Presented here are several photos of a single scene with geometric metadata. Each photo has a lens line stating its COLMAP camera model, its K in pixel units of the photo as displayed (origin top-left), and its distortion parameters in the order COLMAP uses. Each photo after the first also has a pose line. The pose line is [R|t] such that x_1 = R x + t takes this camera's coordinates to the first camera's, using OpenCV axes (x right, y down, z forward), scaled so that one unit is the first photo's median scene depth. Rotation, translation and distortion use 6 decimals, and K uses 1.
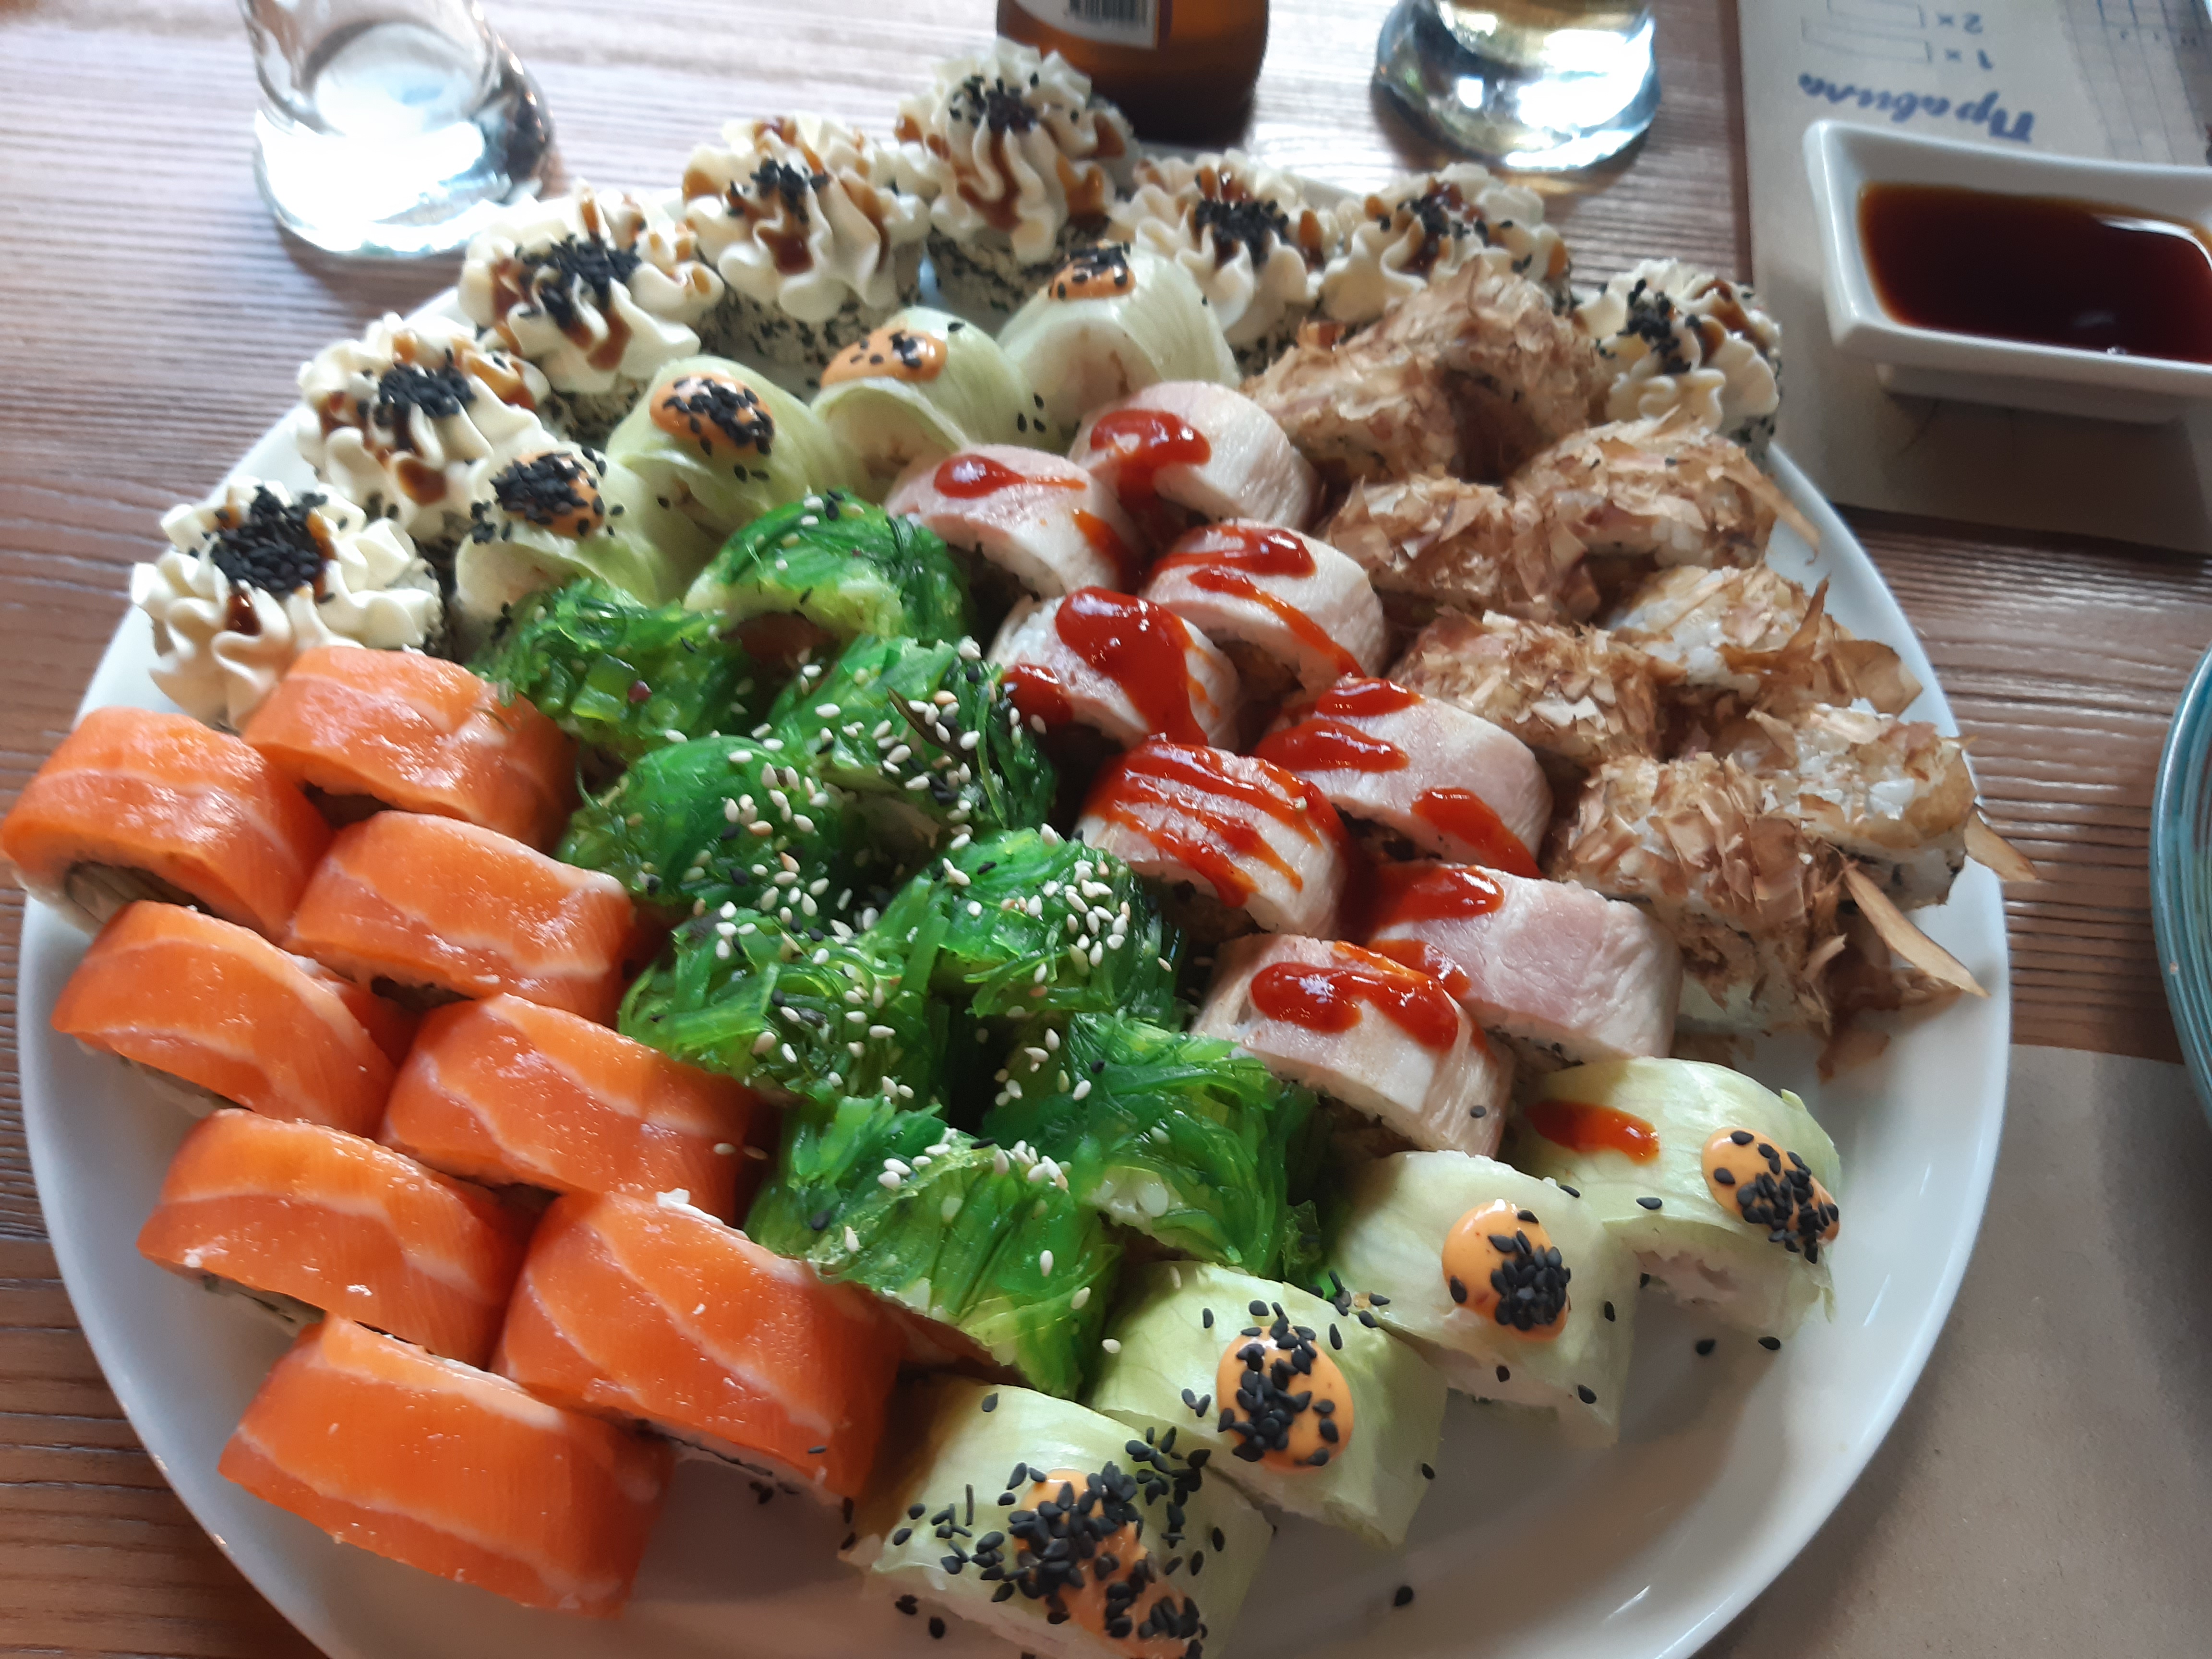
lens RADIAL K [[1866.0, 0, 1106.0], [0, 1866.0, 829.5], [0, 0, 1]] dist [0.077929, -0.208214]
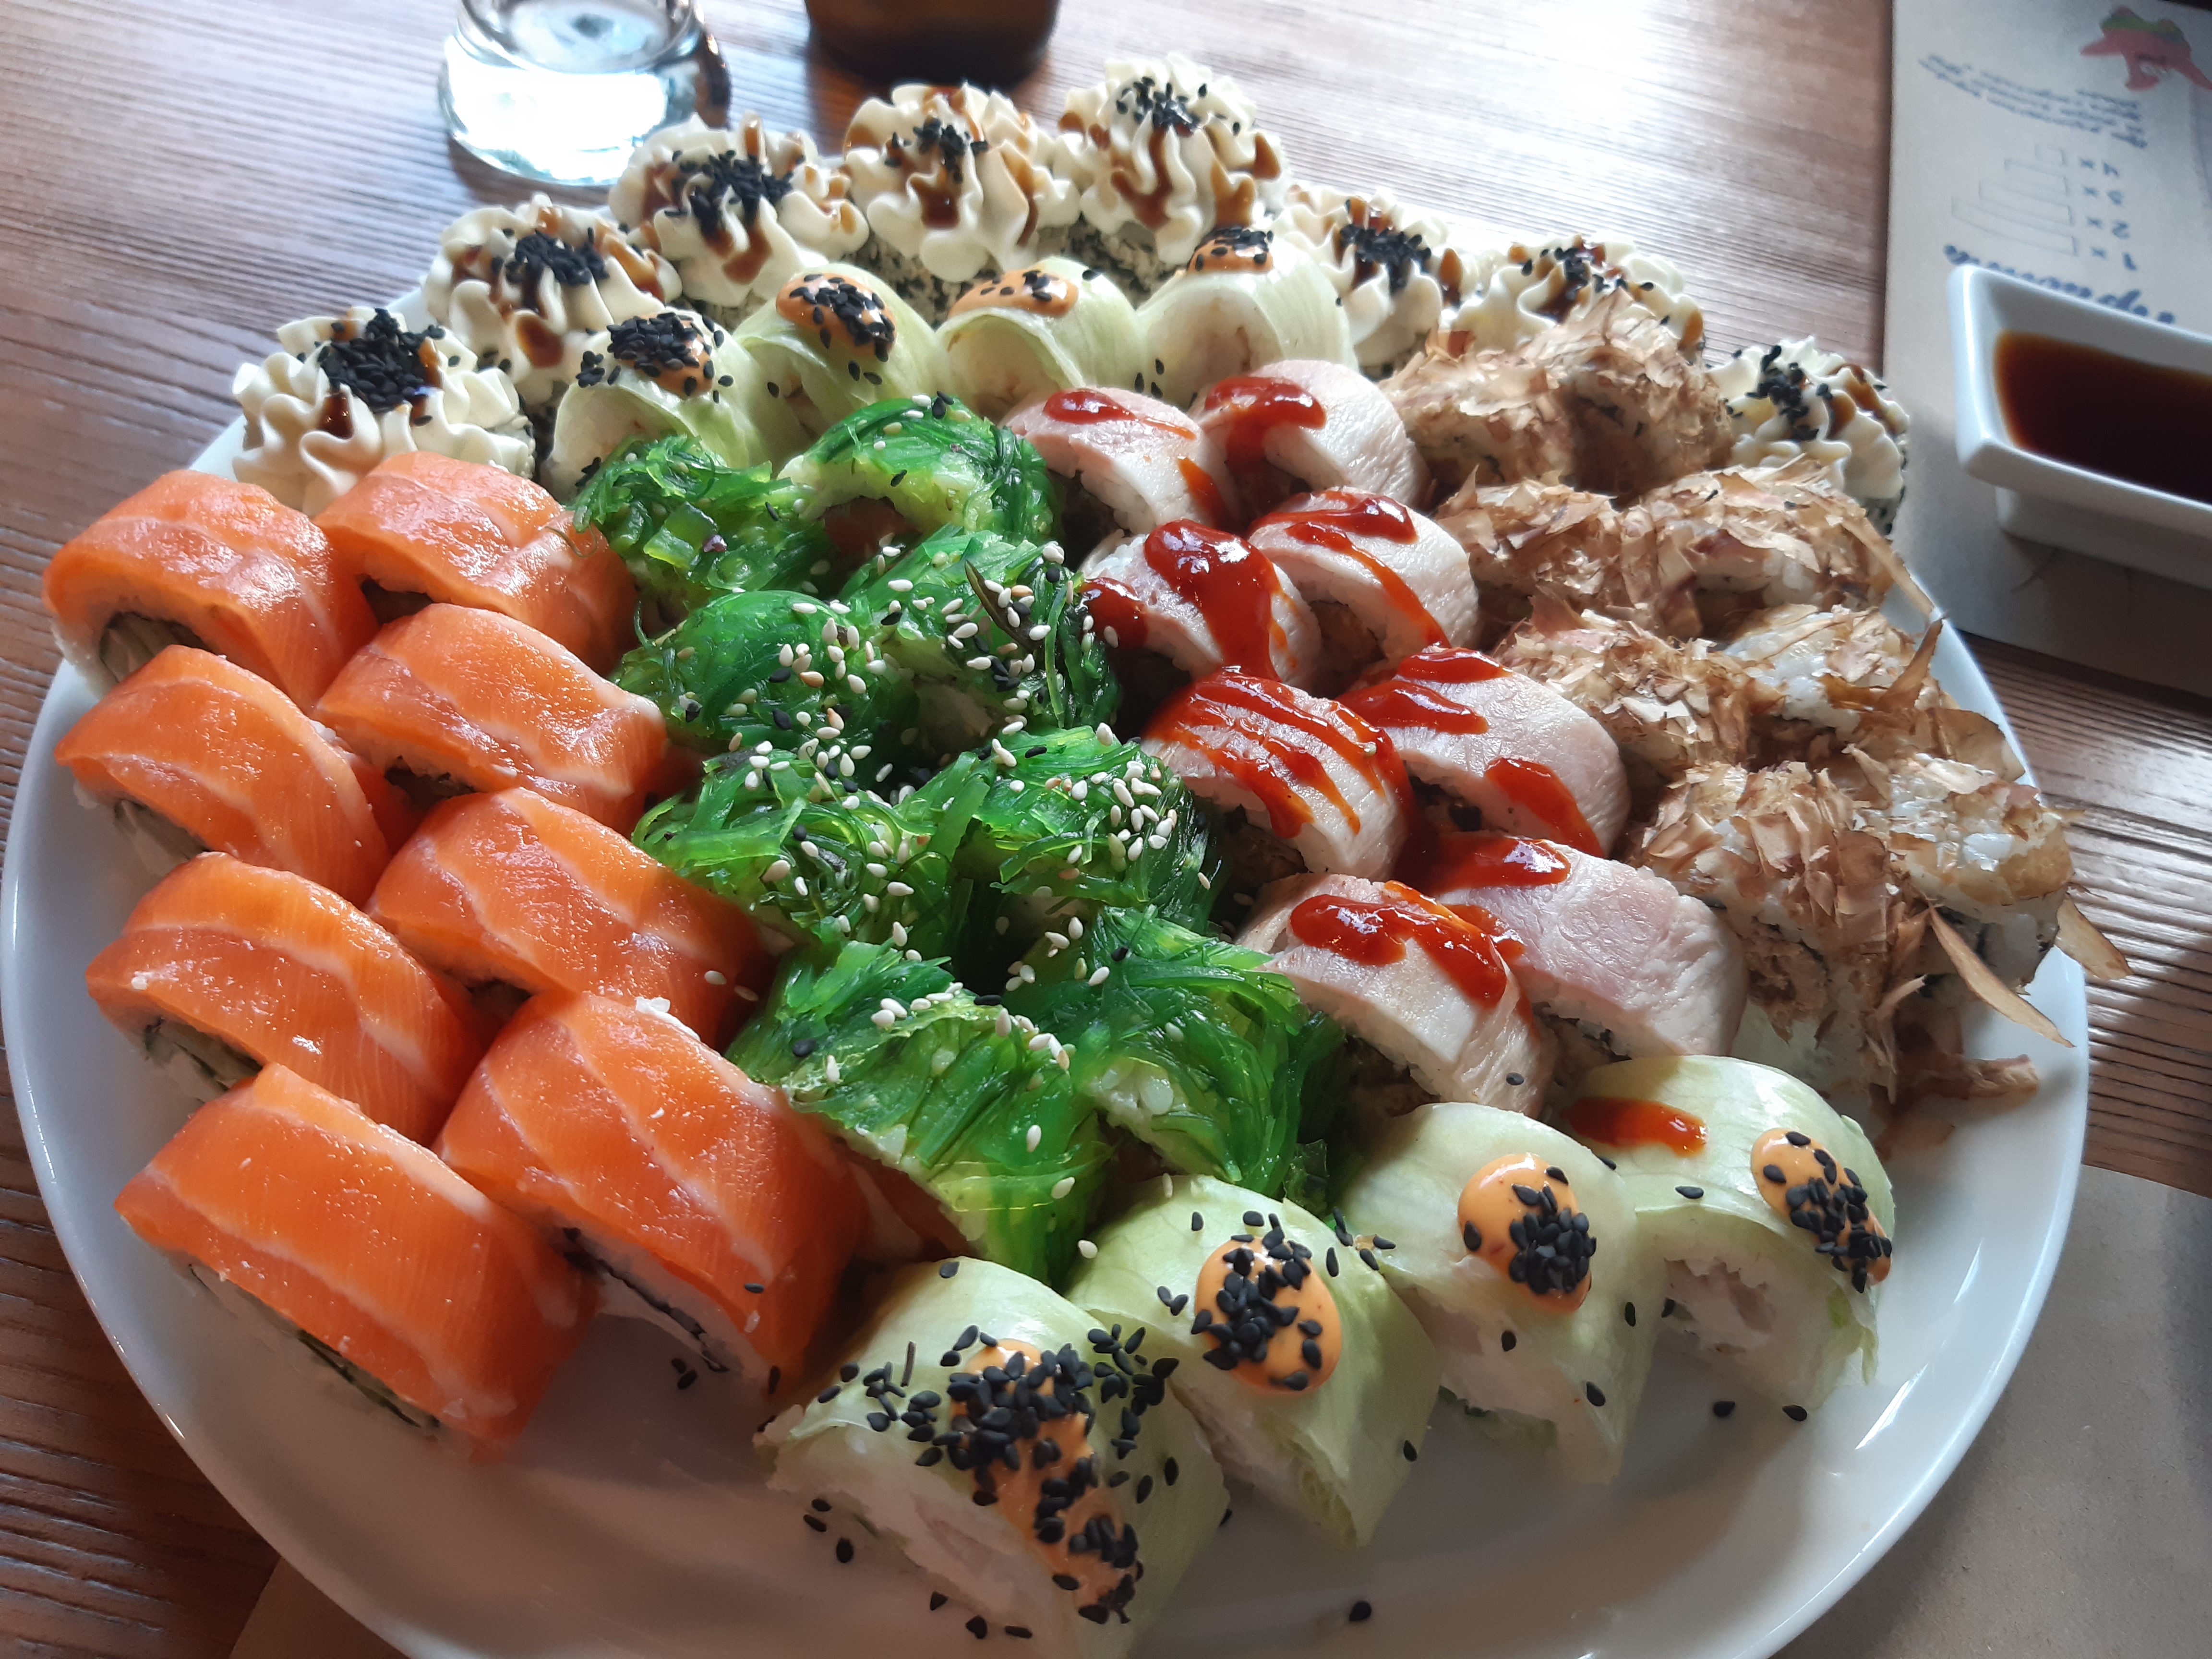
lens RADIAL K [[1866.0, 0, 1106.0], [0, 1866.0, 829.5], [0, 0, 1]] dist [0.077929, -0.208214]
pose [[0.987125, 0.156148, -0.034677, 0.010433], [-0.159439, 0.977911, -0.135162, 0.177190], [0.012806, 0.138951, 0.990217, 0.055305]]
